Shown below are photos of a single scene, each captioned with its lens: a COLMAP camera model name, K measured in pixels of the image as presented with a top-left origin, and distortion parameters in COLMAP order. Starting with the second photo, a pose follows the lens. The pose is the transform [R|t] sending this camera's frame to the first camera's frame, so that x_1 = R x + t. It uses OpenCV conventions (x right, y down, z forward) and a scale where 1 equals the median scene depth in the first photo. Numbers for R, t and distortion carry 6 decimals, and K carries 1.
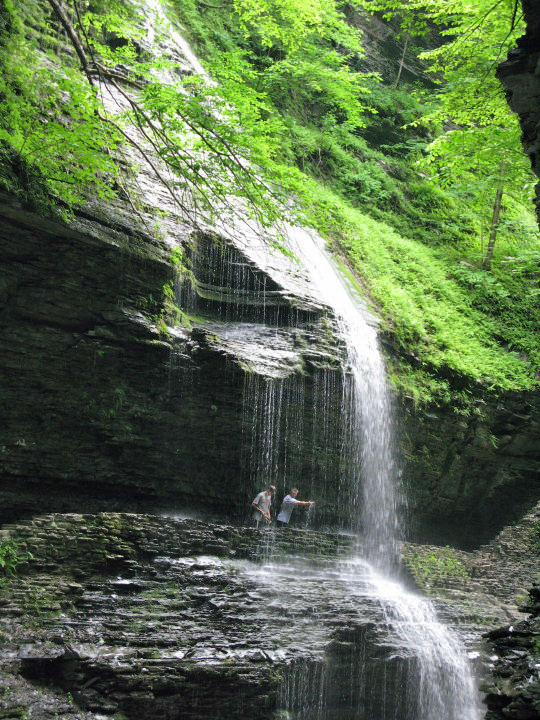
lens RADIAL K [[1584.8, 0, 270.0], [0, 1584.8, 360.0], [0, 0, 1]] dist [0.030949, 0.148359]
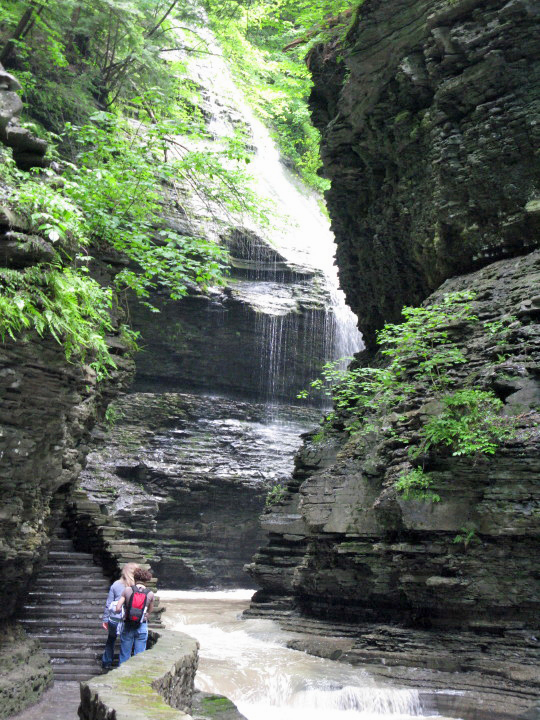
lens RADIAL K [[1778.6, 0, 282.6], [0, 1778.6, 374.3], [0, 0, 1]] dist [0.098327, 0.353807]
pose [[0.990459, -0.006717, -0.137647, 0.279621], [0.014293, 0.998432, 0.054124, -0.029449], [0.137067, -0.055575, 0.989002, -0.898691]]
